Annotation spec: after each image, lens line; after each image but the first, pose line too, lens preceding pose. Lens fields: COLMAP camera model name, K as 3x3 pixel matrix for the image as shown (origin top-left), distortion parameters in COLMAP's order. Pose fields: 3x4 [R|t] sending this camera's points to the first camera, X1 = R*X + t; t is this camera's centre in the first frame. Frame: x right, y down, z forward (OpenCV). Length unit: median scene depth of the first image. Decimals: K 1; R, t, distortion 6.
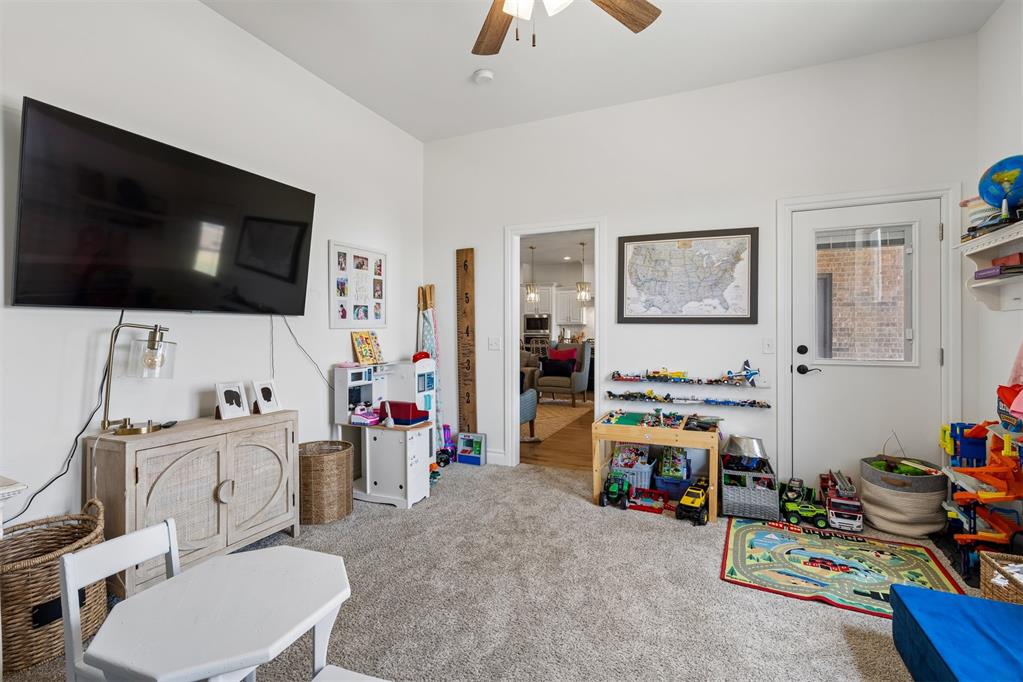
lens RADIAL K [[457.4, 0, 514.4], [0, 457.4, 332.0], [0, 0, 1]] dist [-0.000058, 0.001461]
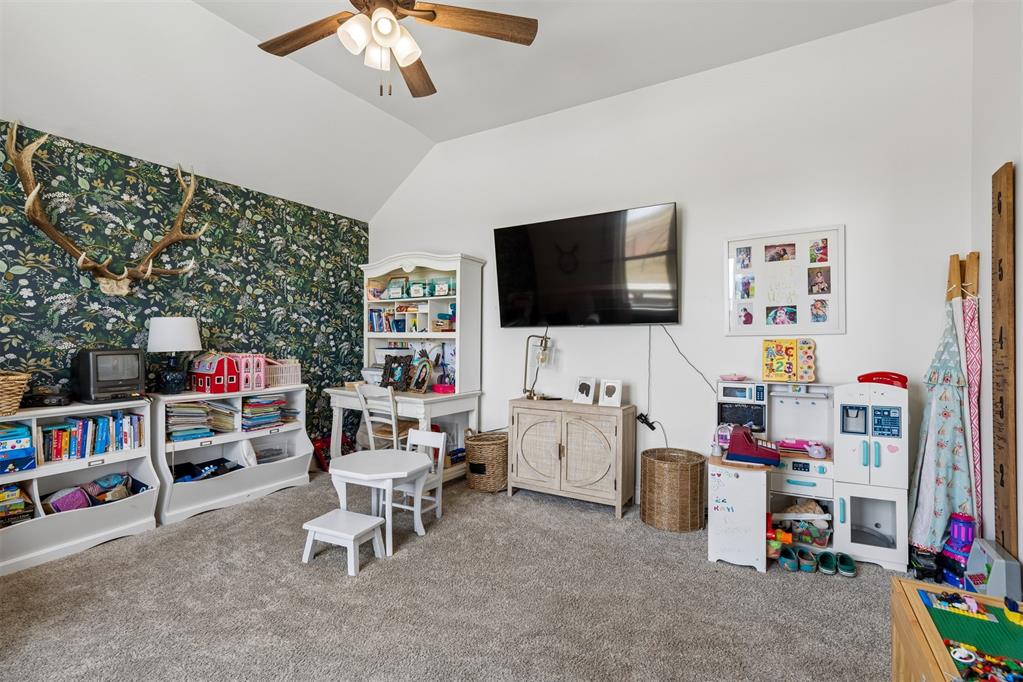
lens RADIAL K [[457.4, 0, 504.0], [0, 457.4, 341.8], [0, 0, 1]] dist [-0.000058, 0.001461]
pose [[-0.097350, 0.018509, -0.995078, 0.527986], [0.006885, 0.999816, 0.017923, -0.014685], [0.995226, -0.005106, -0.097459, 0.629170]]
